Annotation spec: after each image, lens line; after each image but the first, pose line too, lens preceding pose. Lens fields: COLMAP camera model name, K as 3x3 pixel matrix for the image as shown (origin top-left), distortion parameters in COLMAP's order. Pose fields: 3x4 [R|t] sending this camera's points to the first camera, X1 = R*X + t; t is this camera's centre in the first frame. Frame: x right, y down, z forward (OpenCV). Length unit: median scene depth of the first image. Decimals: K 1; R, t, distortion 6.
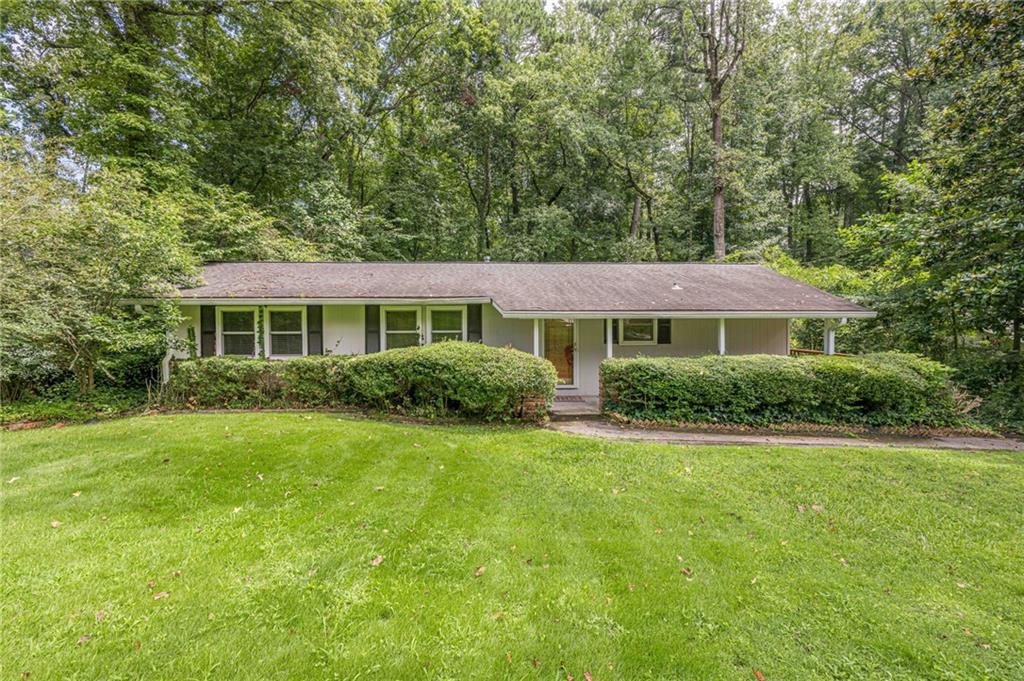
lens RADIAL K [[410.7, 0, 512.8], [0, 410.7, 334.1], [0, 0, 1]] dist [0.000763, 0.000012]
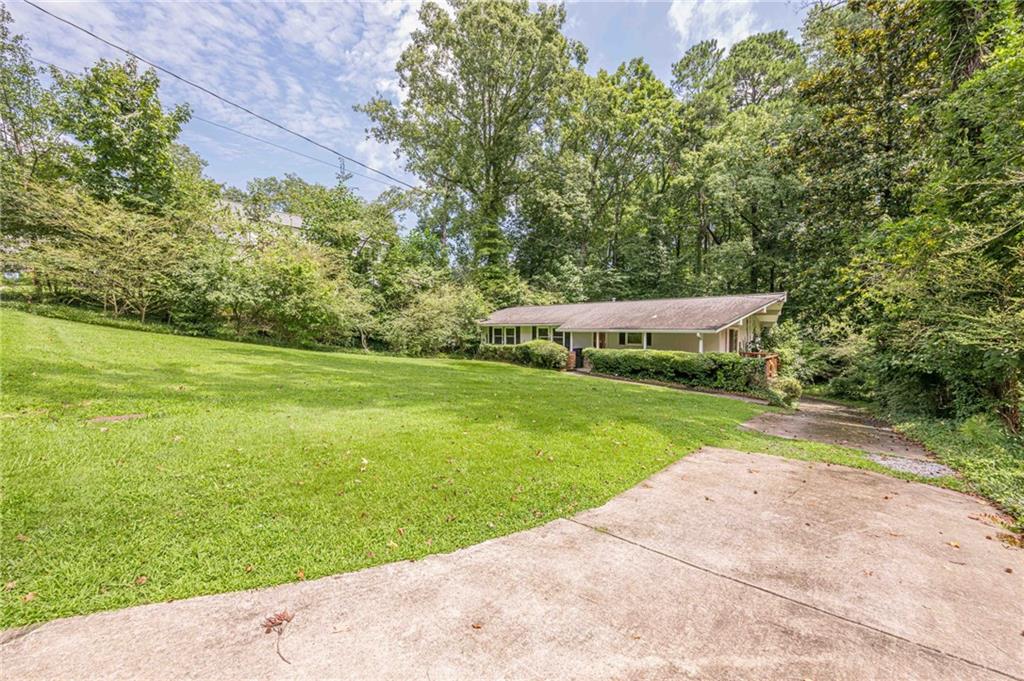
lens RADIAL K [[410.7, 0, 512.8], [0, 410.7, 334.1], [0, 0, 1]] dist [0.000763, 0.000012]
pose [[0.688582, 0.013535, -0.725032, 1.435843], [-0.035420, 0.999260, -0.014984, 0.022580], [0.724293, 0.035998, 0.688552, -0.859688]]
